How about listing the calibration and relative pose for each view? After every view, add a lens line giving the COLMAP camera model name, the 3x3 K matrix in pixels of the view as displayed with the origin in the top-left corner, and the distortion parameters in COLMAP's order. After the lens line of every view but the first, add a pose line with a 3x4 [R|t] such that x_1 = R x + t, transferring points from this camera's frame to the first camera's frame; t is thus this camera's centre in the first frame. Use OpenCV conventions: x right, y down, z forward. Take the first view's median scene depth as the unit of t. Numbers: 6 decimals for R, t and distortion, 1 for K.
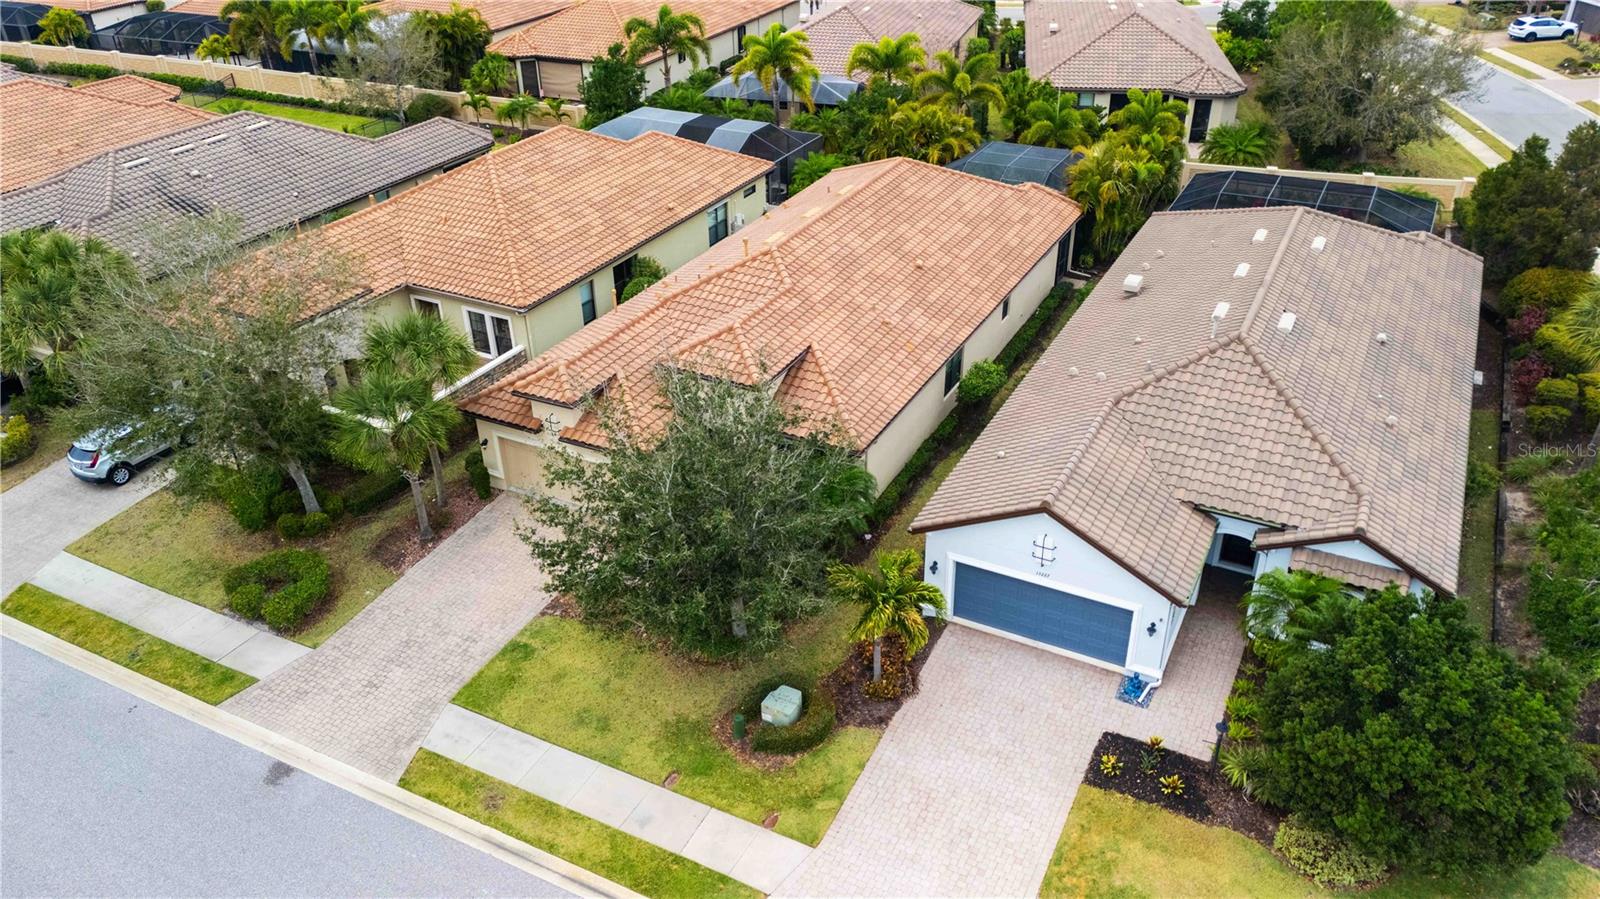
lens RADIAL K [[1168.3, 0, 806.8], [0, 1168.3, 448.0], [0, 0, 1]] dist [0.054593, -0.041008]
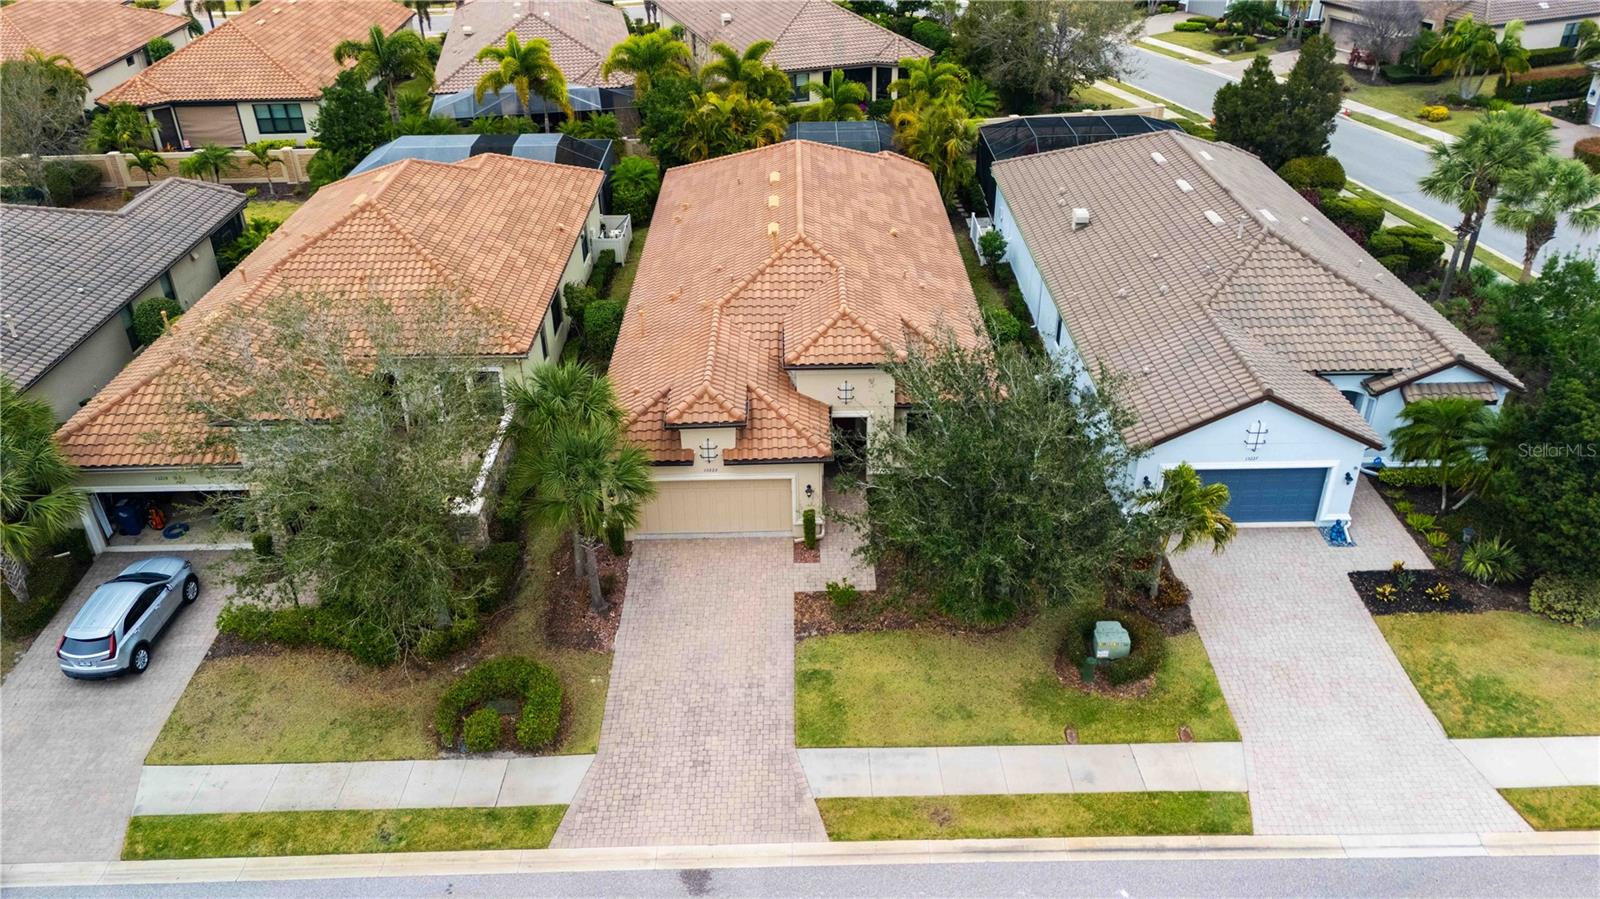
lens RADIAL K [[1168.3, 0, 806.8], [0, 1168.3, 448.0], [0, 0, 1]] dist [0.054593, -0.041008]
pose [[0.883823, -0.236476, 0.403654, -0.599886], [0.239779, 0.969867, 0.043175, -0.049893], [-0.401701, 0.058629, 0.913892, 0.138810]]
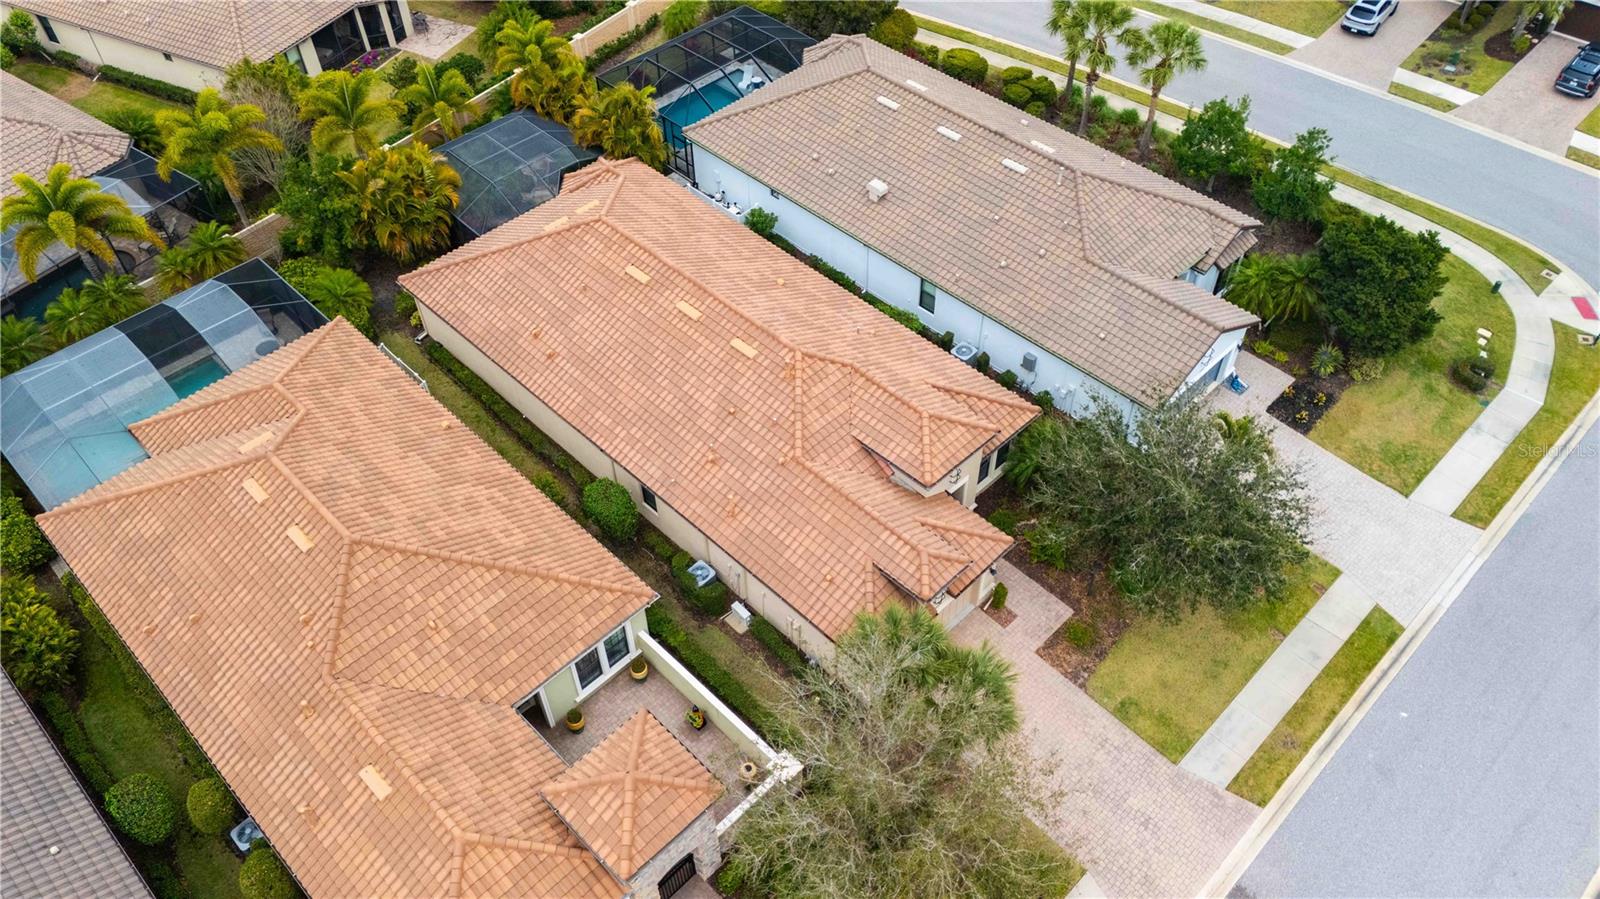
lens RADIAL K [[1168.3, 0, 806.8], [0, 1168.3, 448.0], [0, 0, 1]] dist [0.054593, -0.041008]
pose [[0.304597, -0.694544, 0.651790, -0.969186], [0.491387, 0.700797, 0.517129, -0.819660], [-0.815941, 0.162765, 0.554750, 0.569022]]
